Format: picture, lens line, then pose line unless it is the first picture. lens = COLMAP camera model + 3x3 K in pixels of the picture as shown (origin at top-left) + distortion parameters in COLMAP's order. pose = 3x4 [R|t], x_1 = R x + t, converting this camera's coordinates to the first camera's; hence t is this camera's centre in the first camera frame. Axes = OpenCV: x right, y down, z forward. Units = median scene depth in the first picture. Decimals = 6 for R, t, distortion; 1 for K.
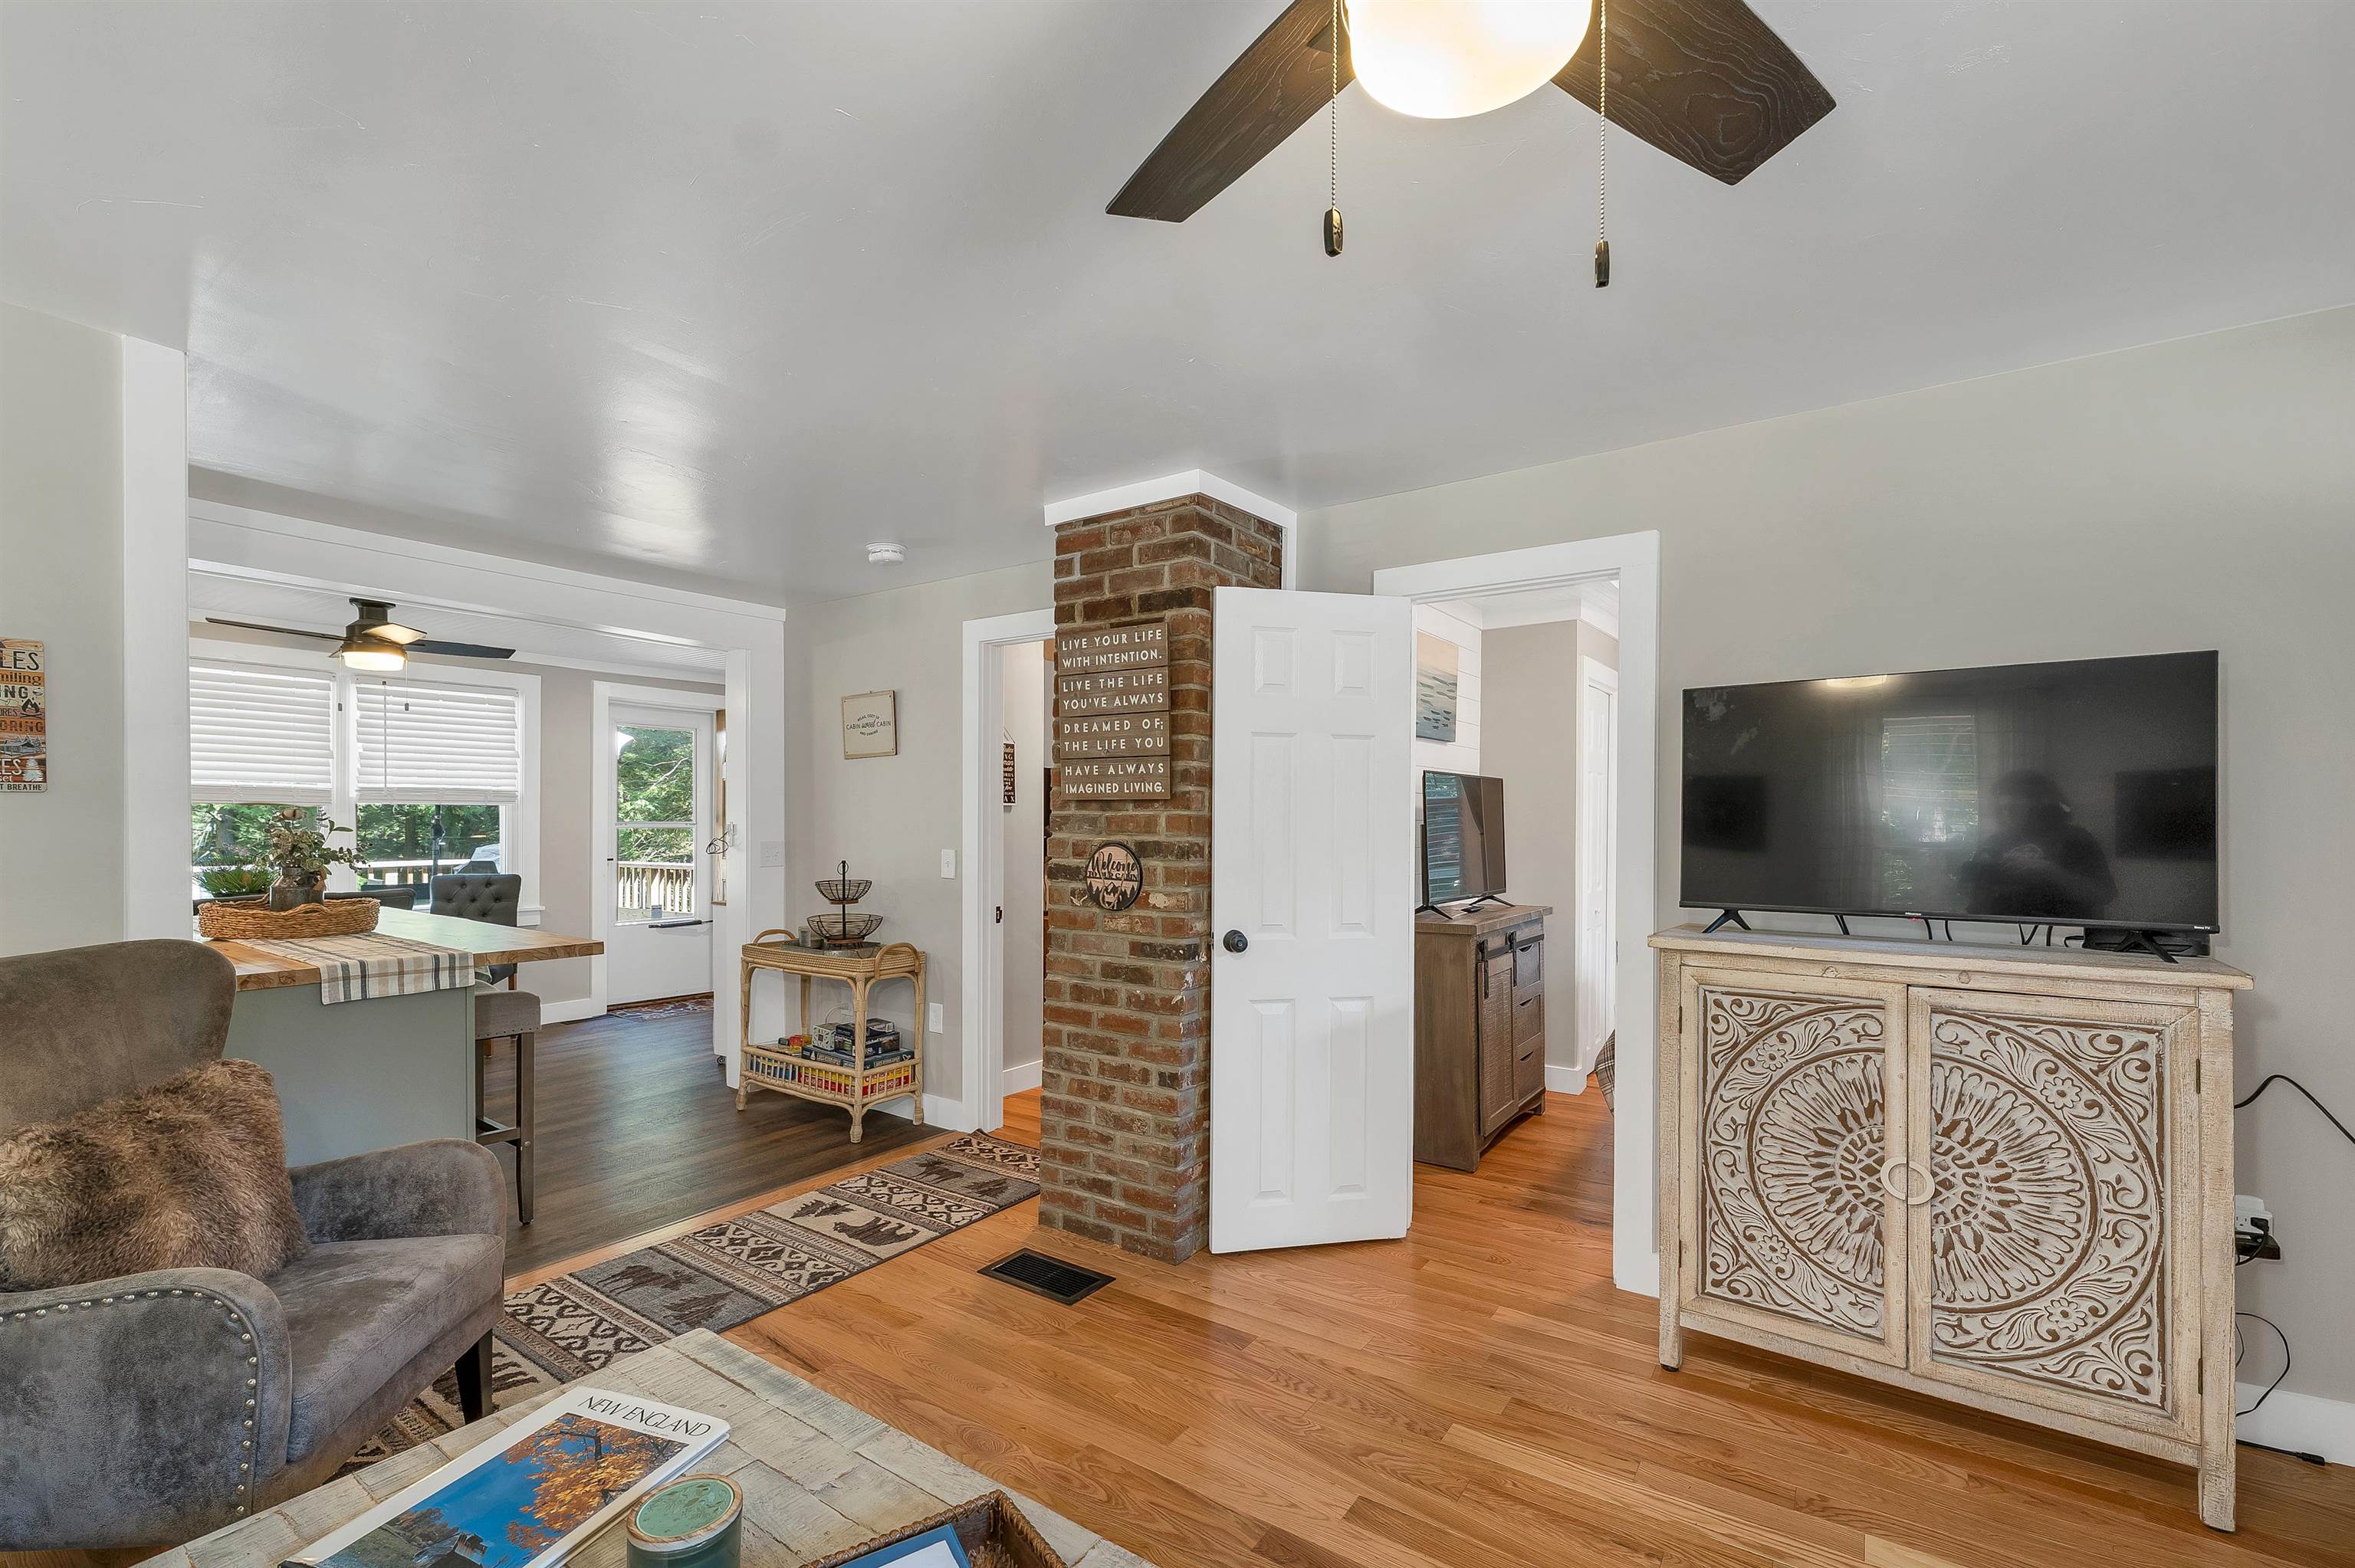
lens RADIAL K [[1003.7, 0, 1179.4], [0, 1003.7, 832.3], [0, 0, 1]] dist [-0.001537, -0.000427]
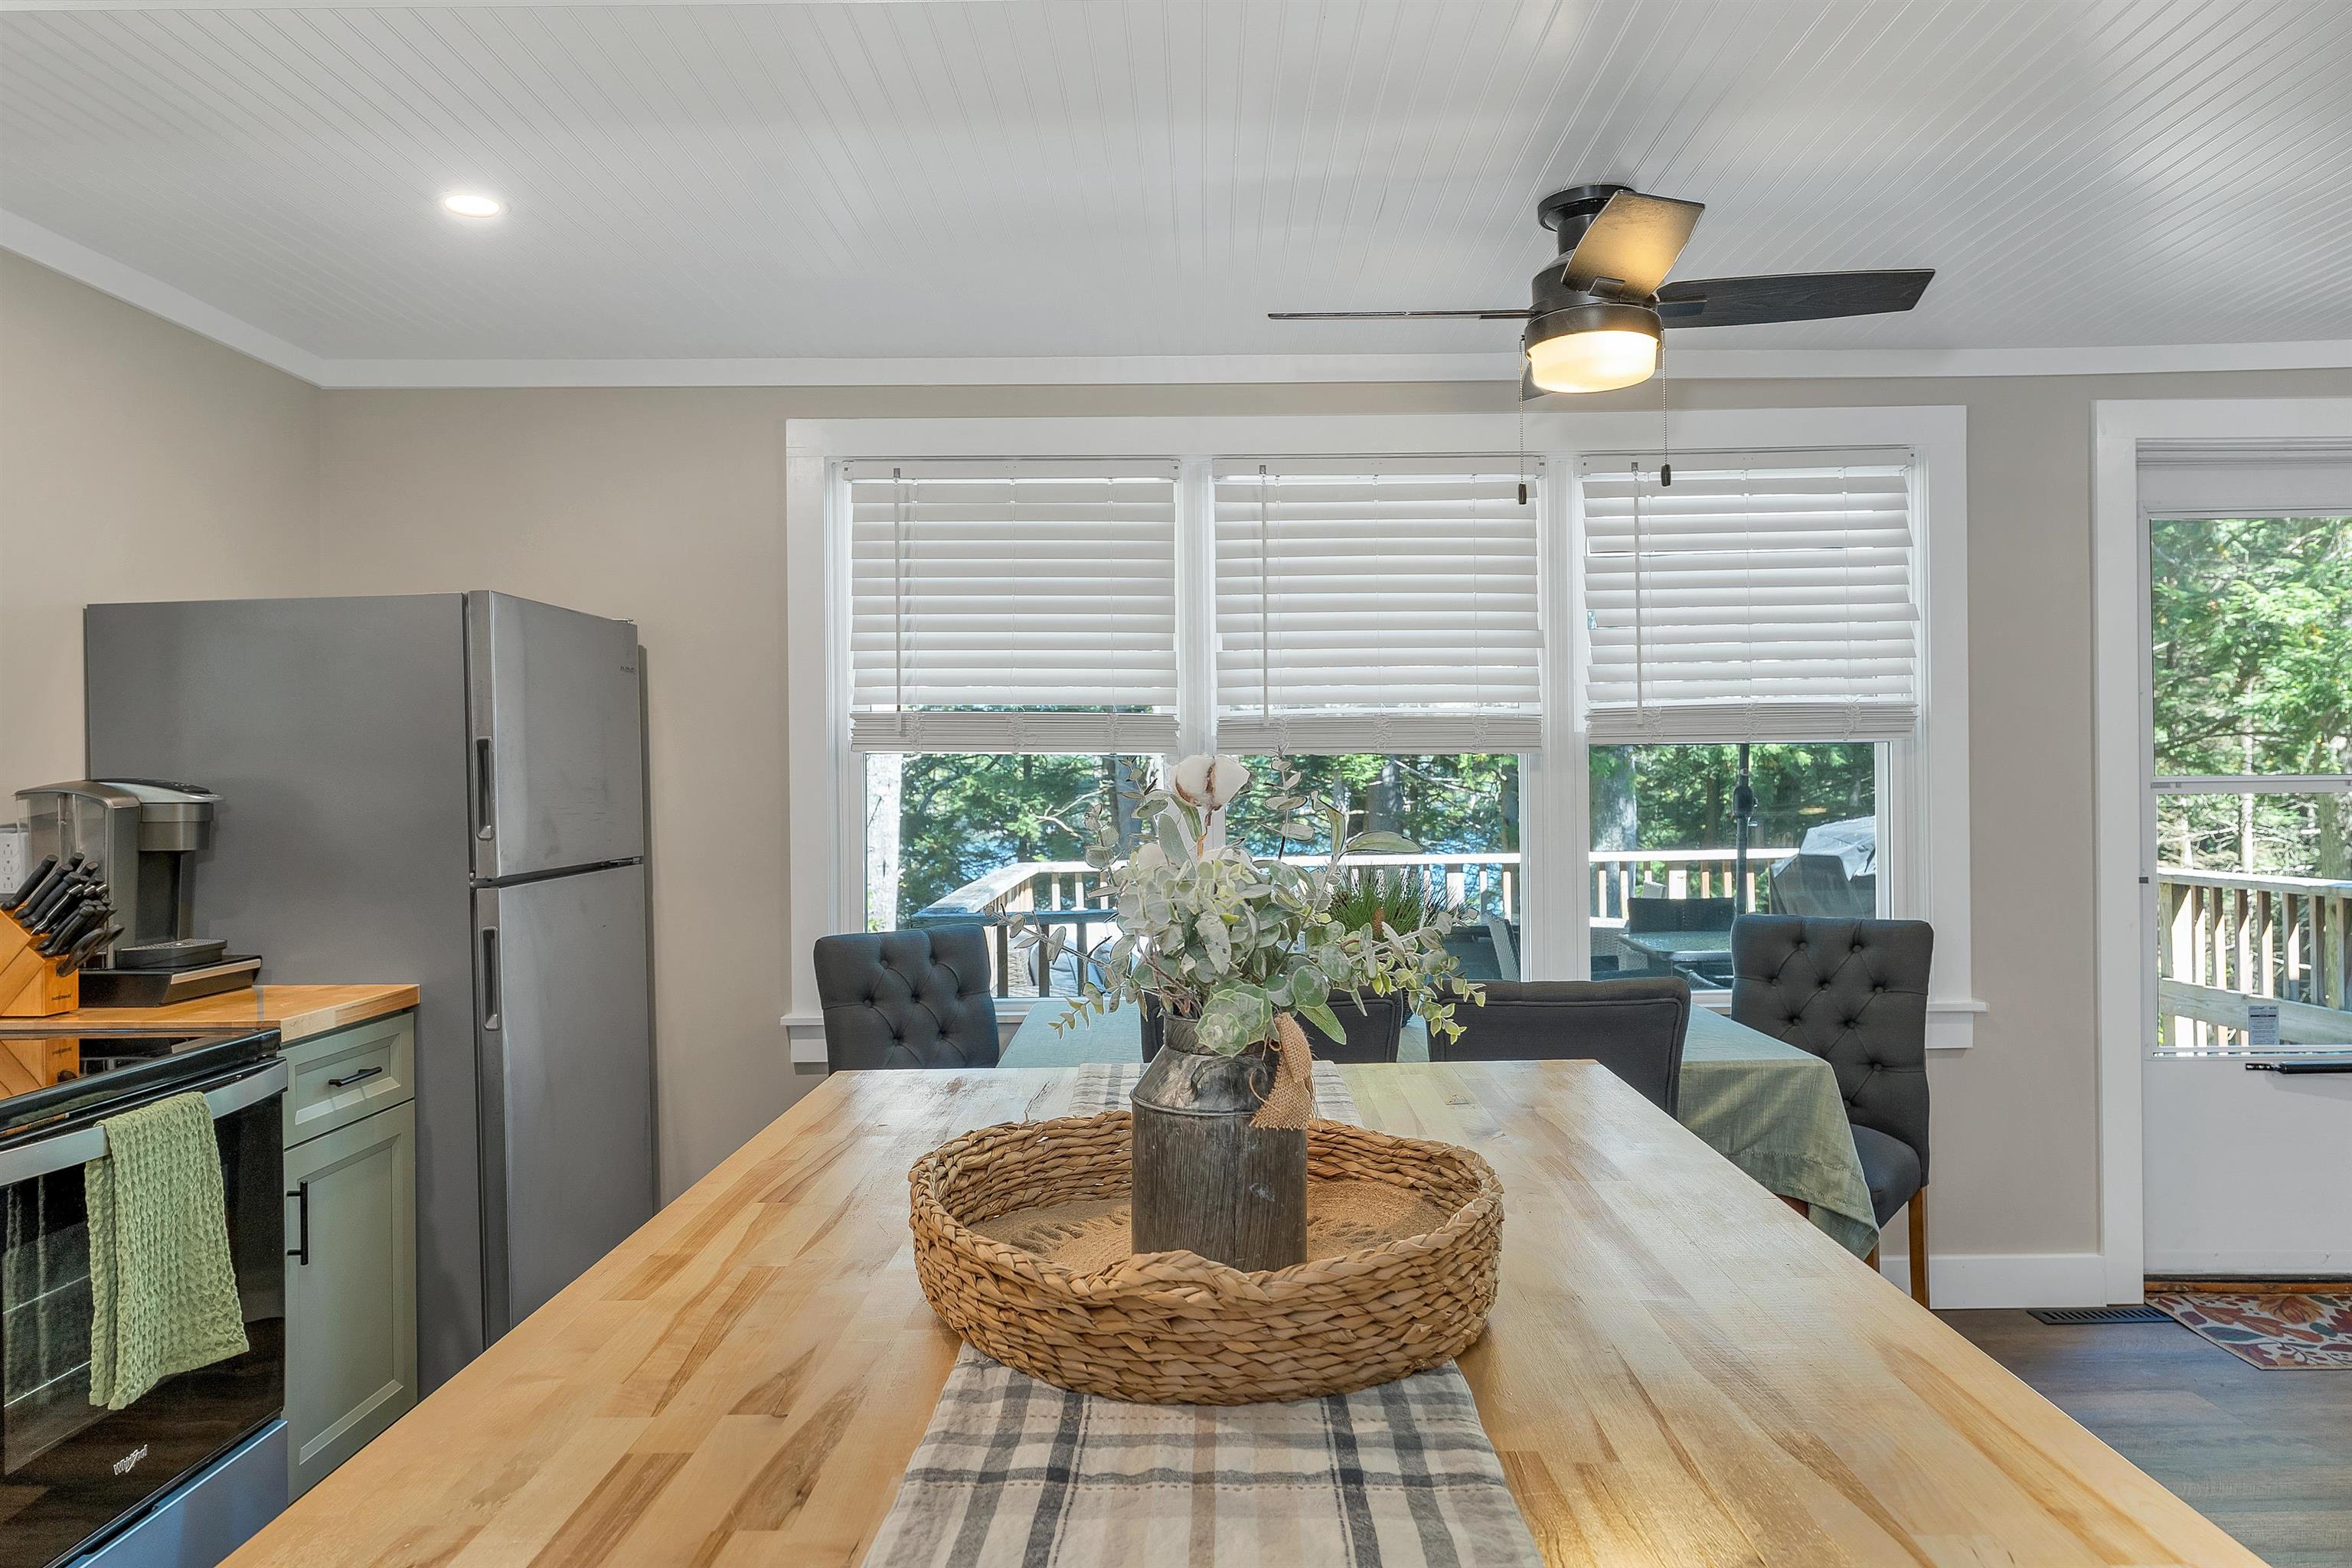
lens RADIAL K [[1620.7, 0, 1182.8], [0, 1620.7, 765.4], [0, 0, 1]] dist [-0.004714, 0.000803]
pose [[0.563385, -0.019162, -0.825972, -0.605005], [0.007833, 0.999810, -0.017852, -0.016598], [0.826158, 0.003587, 0.563428, 0.821561]]
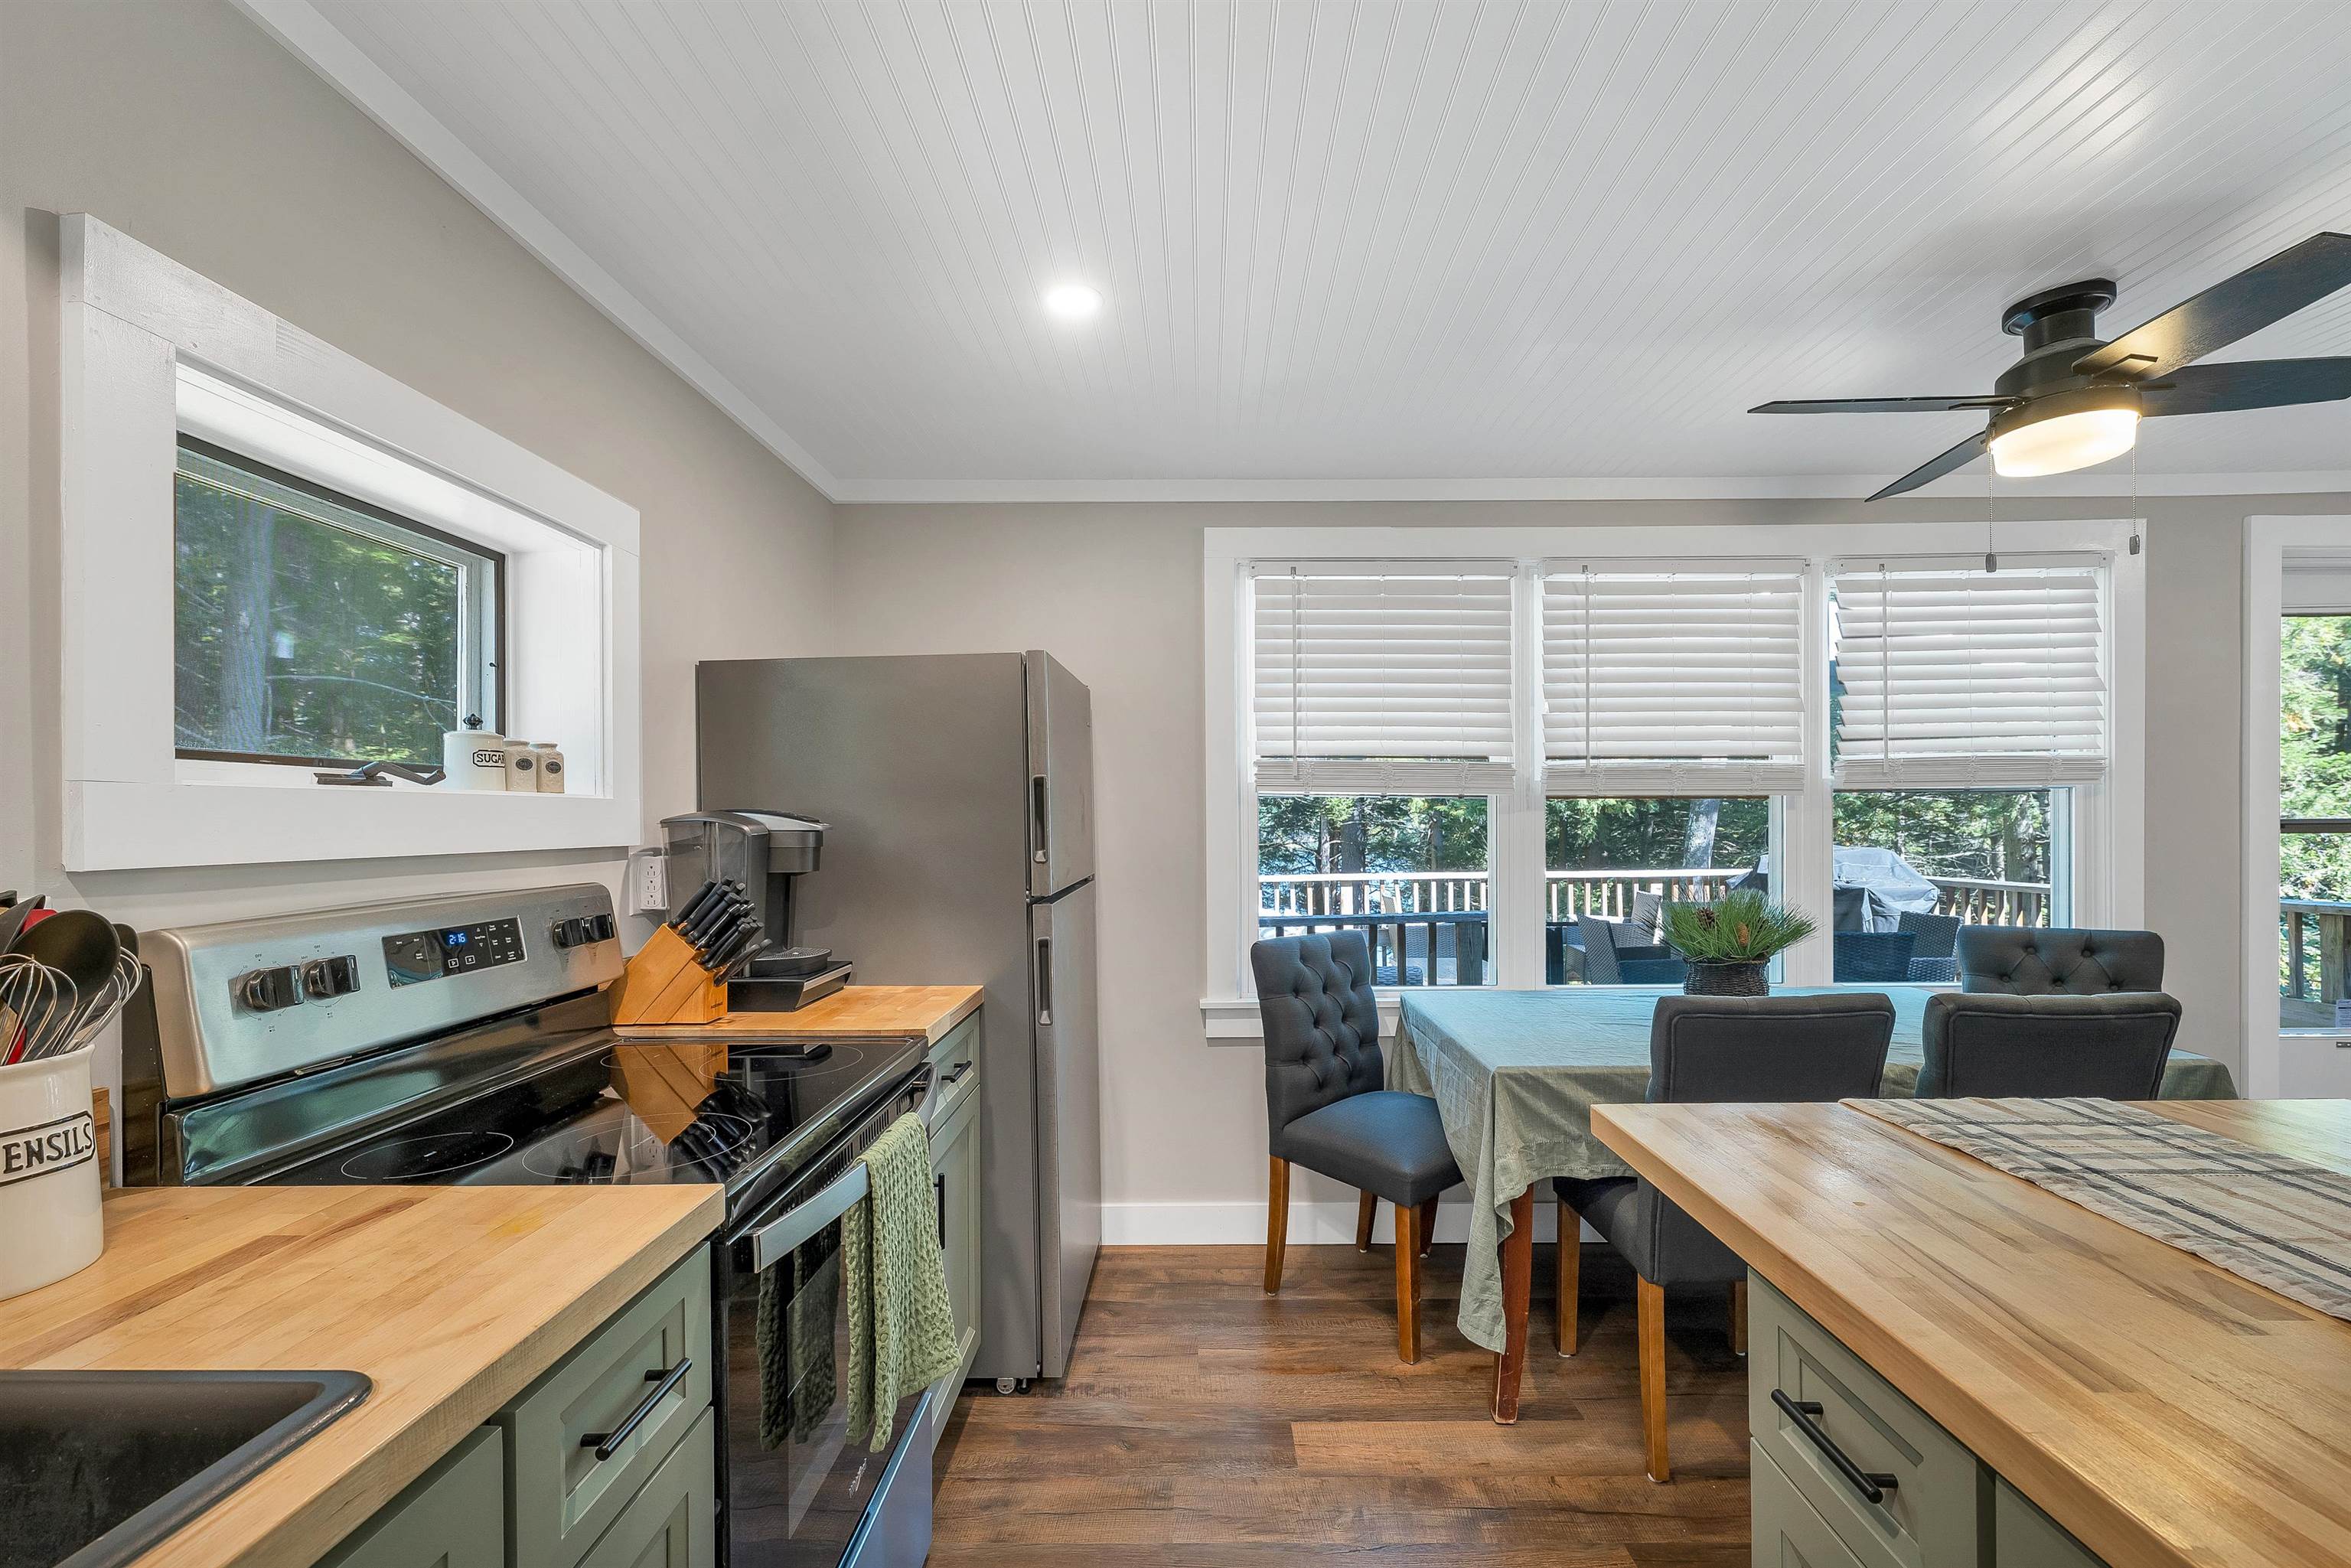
lens RADIAL K [[1015.5, 0, 1189.5], [0, 1015.5, 817.2], [0, 0, 1]] dist [0.001158, 0.000160]
pose [[0.559709, -0.010188, -0.828627, -1.012865], [0.003292, 0.999944, -0.010071, -0.017441], [0.828683, 0.002909, 0.559711, 0.704635]]
